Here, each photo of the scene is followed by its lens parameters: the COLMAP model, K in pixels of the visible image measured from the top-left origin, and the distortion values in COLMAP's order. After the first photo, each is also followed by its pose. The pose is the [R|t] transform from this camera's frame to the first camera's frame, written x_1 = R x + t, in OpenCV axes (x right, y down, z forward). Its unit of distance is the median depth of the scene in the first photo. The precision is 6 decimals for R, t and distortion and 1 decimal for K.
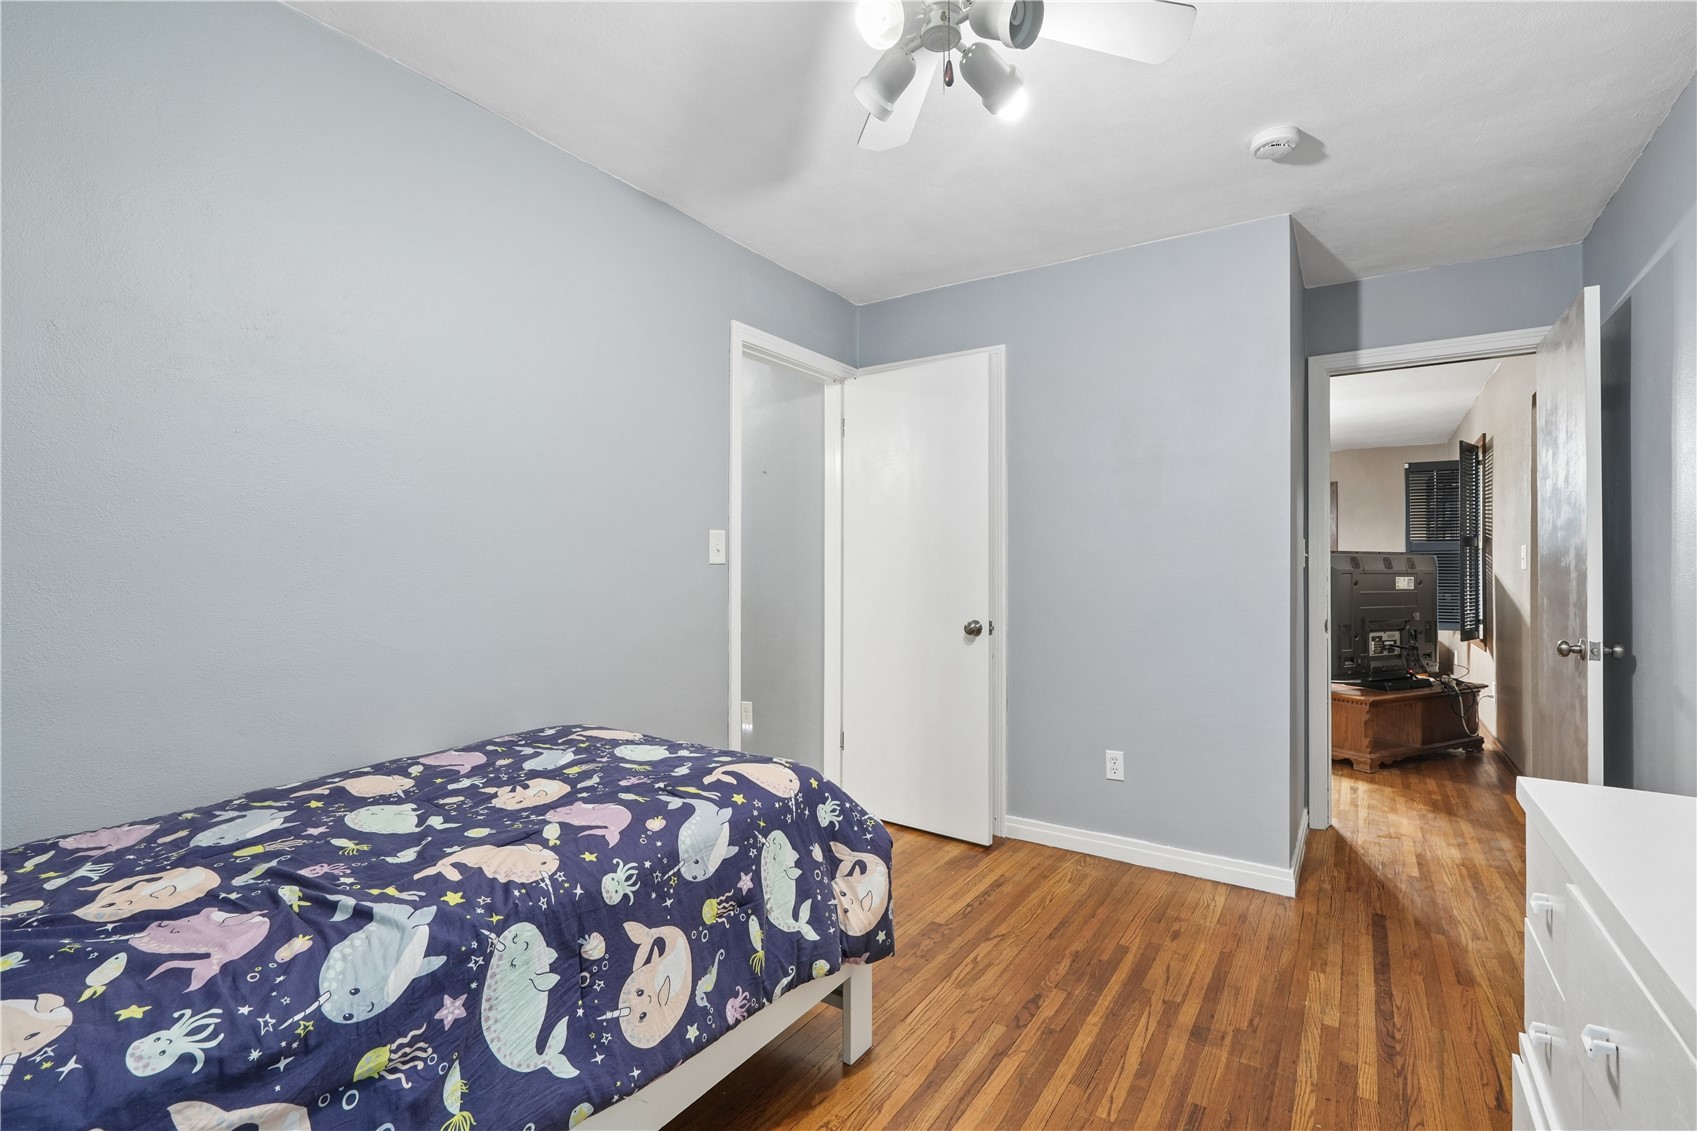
lens RADIAL K [[767.2, 0, 848.9], [0, 767.2, 577.6], [0, 0, 1]] dist [-0.002579, 0.001318]
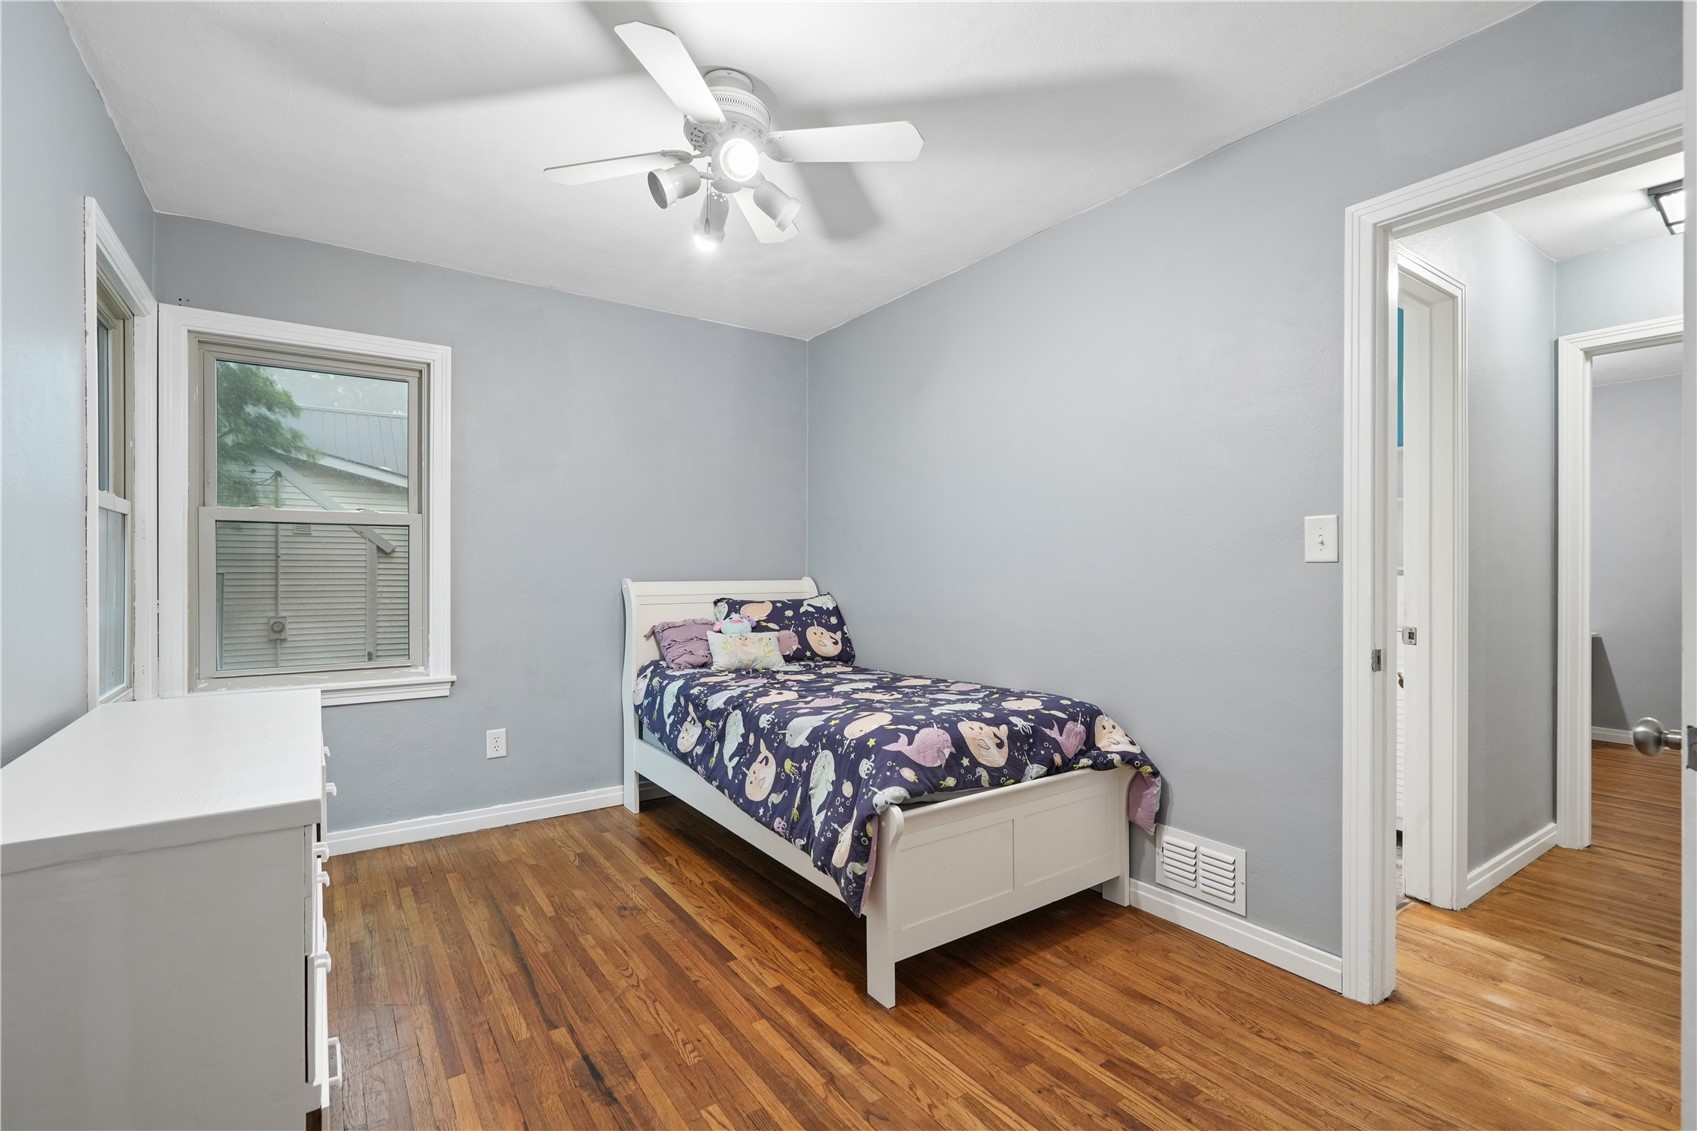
lens RADIAL K [[767.2, 0, 848.9], [0, 767.2, 577.6], [0, 0, 1]] dist [-0.002579, 0.001318]
pose [[-0.369159, 0.003965, -0.929358, 1.149285], [-0.011590, 0.999893, 0.008870, -0.006415], [0.929294, 0.014045, -0.369074, 1.466736]]
